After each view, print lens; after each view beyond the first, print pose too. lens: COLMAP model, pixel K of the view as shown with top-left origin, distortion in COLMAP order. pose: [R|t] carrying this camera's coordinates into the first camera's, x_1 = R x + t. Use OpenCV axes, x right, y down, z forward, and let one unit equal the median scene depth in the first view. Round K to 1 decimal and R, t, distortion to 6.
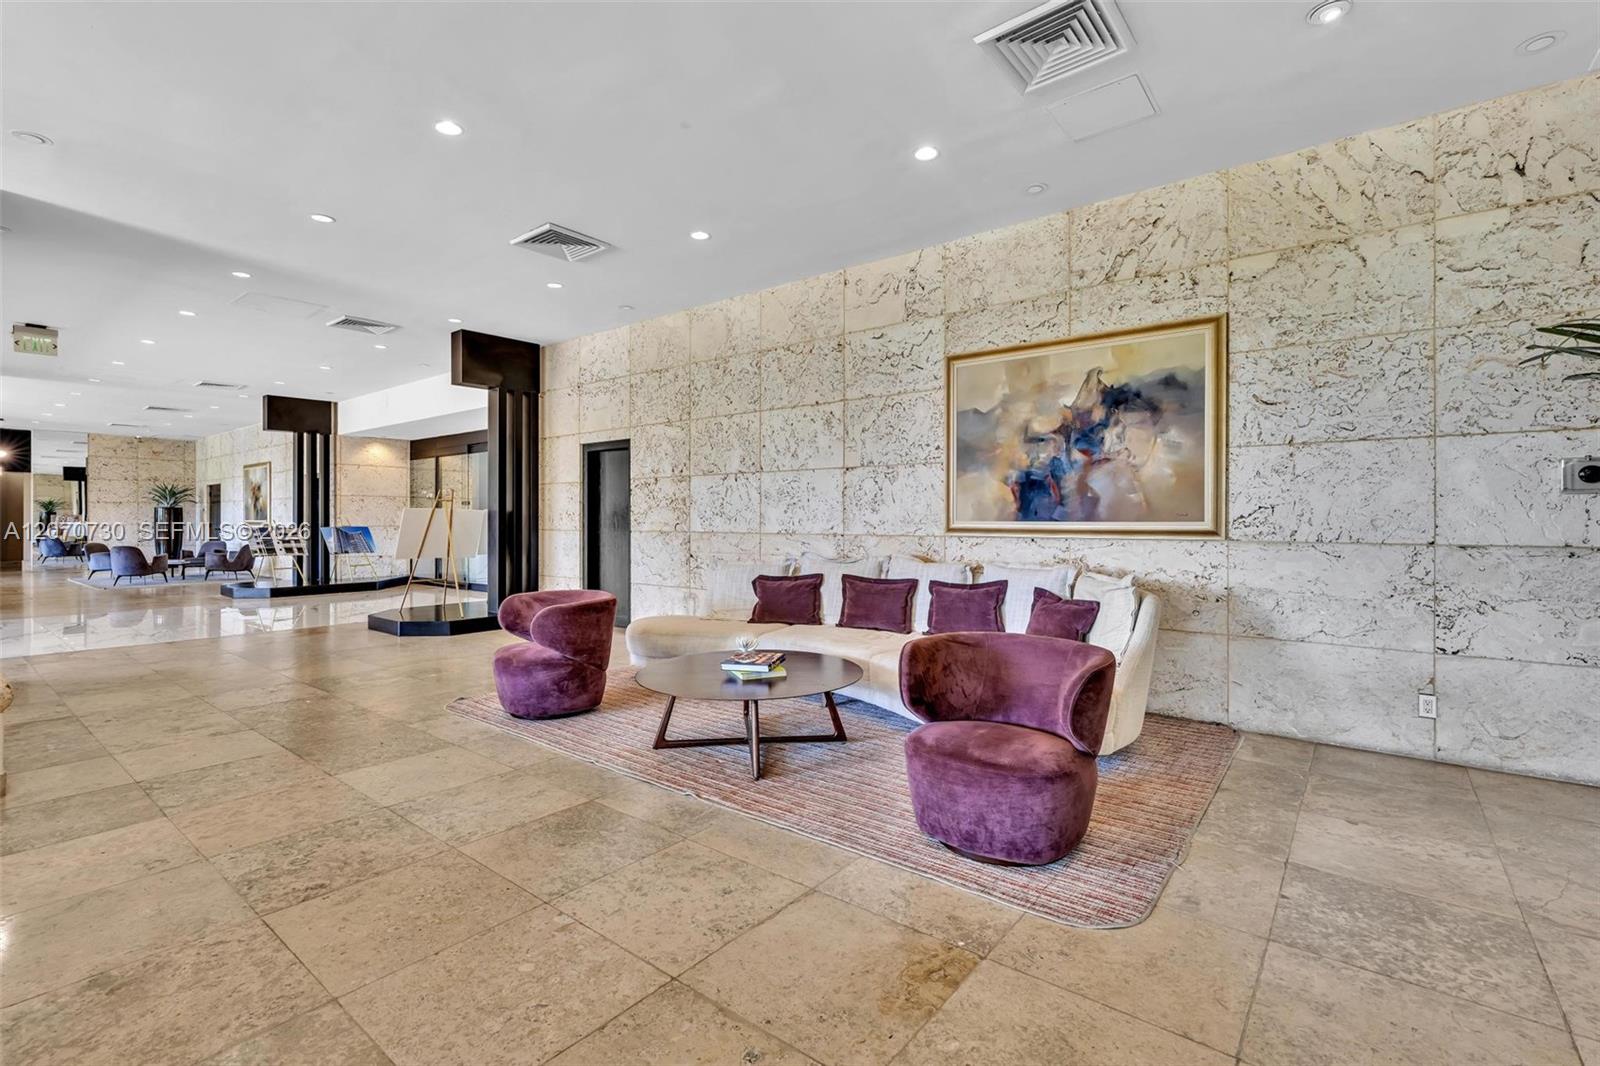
lens RADIAL K [[725.1, 0, 792.1], [0, 725.1, 527.9], [0, 0, 1]] dist [-0.001461, 0.000045]
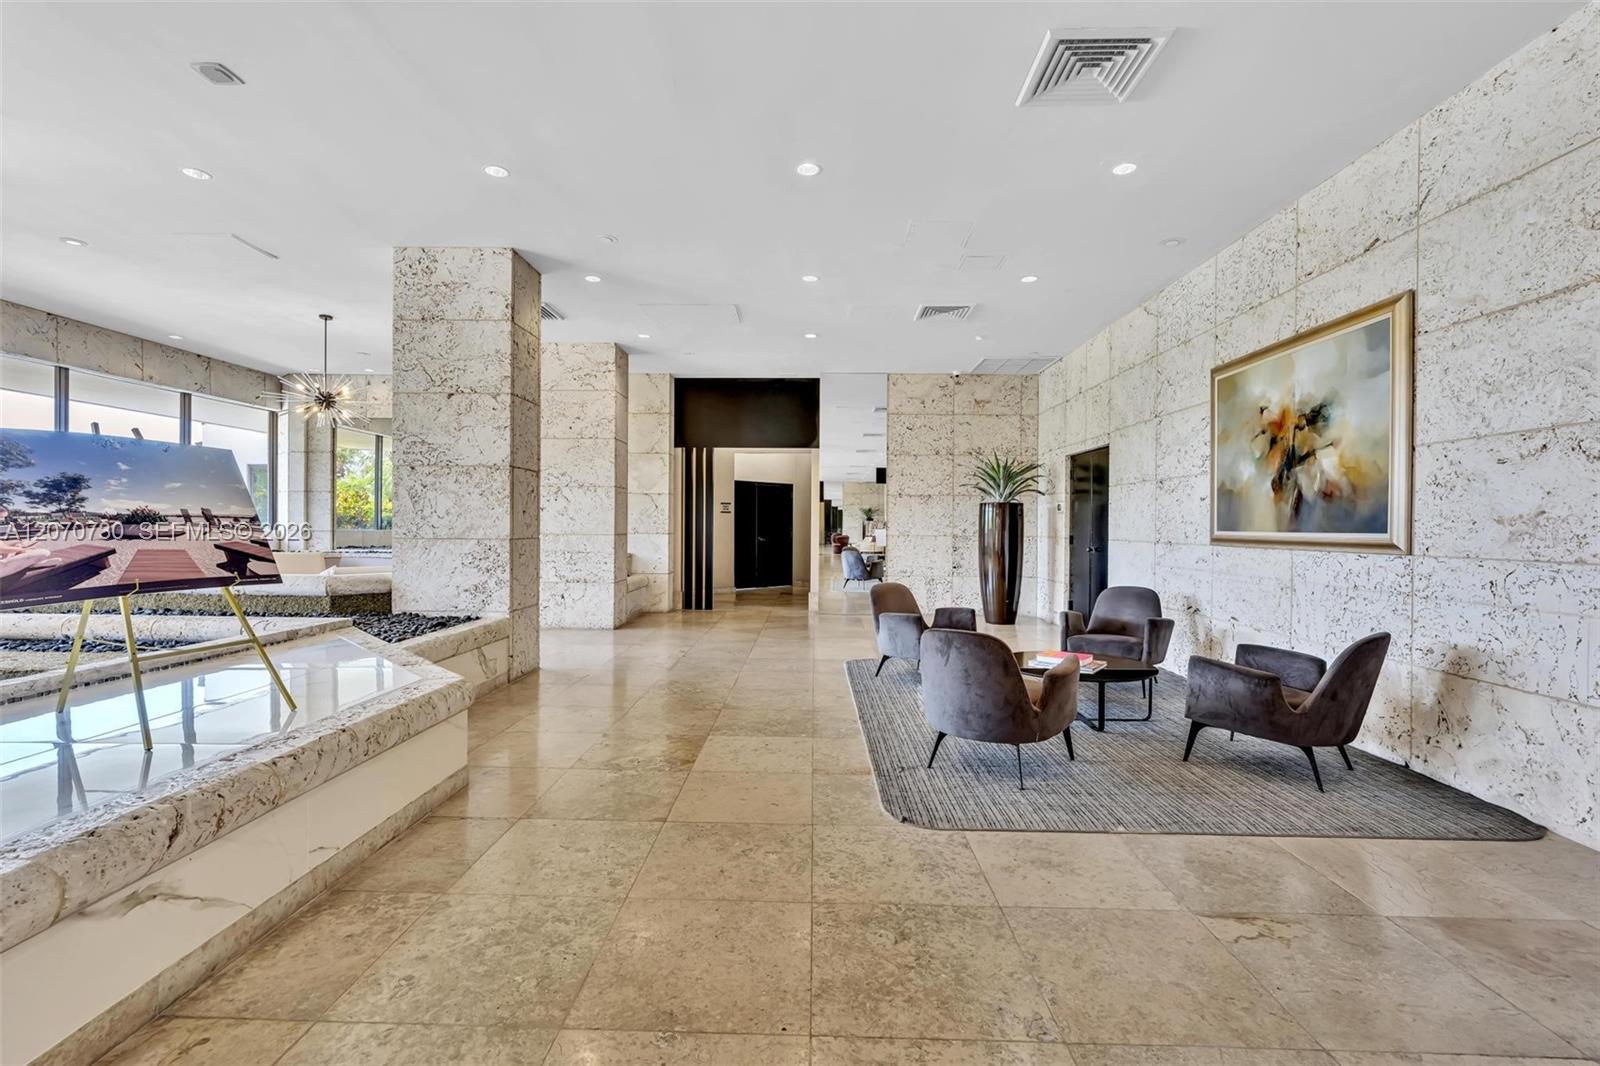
lens RADIAL K [[725.1, 0, 792.1], [0, 725.1, 527.9], [0, 0, 1]] dist [-0.001461, 0.000045]
pose [[0.607760, 0.004161, -0.794110, -0.554555], [-0.012062, 0.999919, -0.003992, -0.007543], [0.794029, 0.012004, 0.607761, 0.584121]]
